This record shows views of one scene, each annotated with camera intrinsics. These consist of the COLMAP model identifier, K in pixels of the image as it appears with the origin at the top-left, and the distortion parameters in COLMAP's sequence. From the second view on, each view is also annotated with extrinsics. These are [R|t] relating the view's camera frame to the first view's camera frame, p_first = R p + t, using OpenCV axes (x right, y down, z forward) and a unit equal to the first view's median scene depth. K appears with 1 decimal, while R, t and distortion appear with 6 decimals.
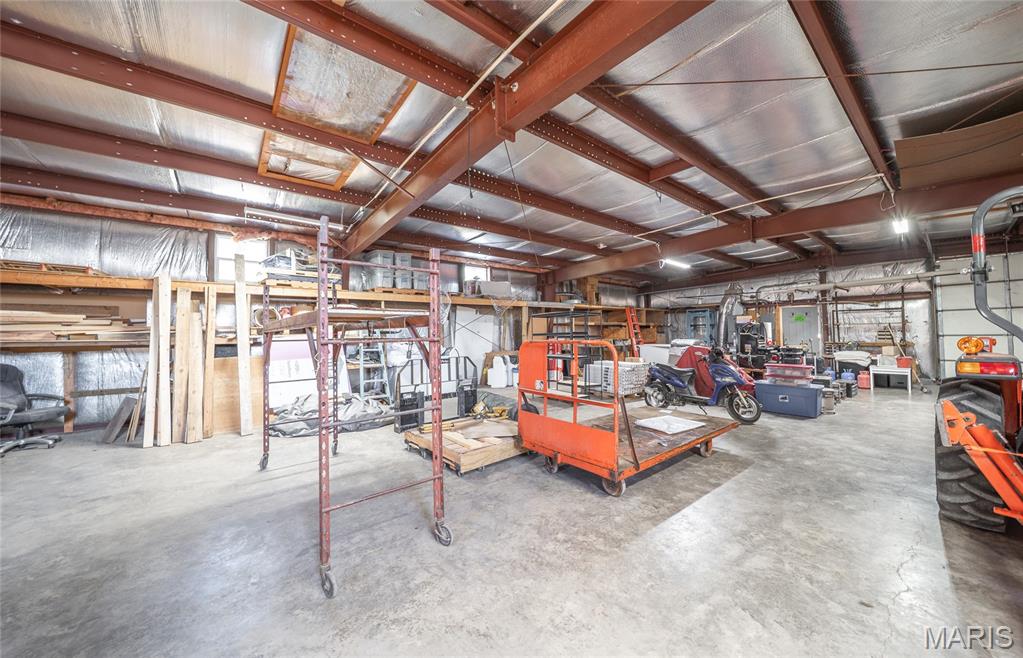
lens RADIAL K [[355.7, 0, 513.9], [0, 355.7, 330.4], [0, 0, 1]] dist [-0.002572, -0.000867]
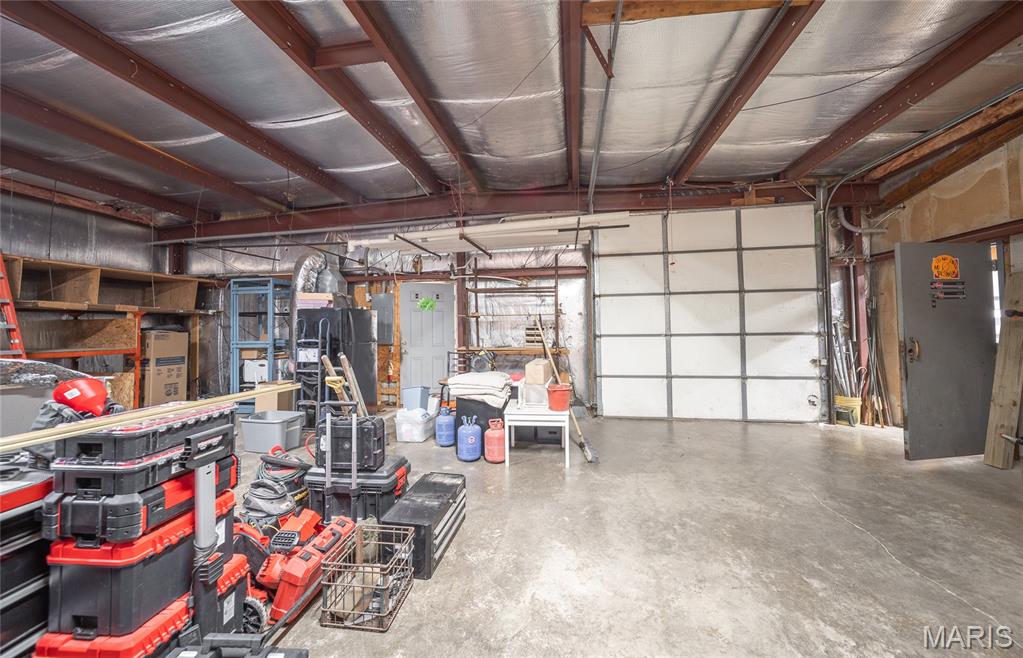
lens RADIAL K [[355.7, 0, 515.5], [0, 355.7, 326.8], [0, 0, 1]] dist [-0.002572, -0.000867]
pose [[0.745148, 0.006601, 0.666867, 0.641383], [-0.011494, 0.999930, 0.002946, -0.002132], [-0.666800, -0.009860, 0.745171, 0.592247]]
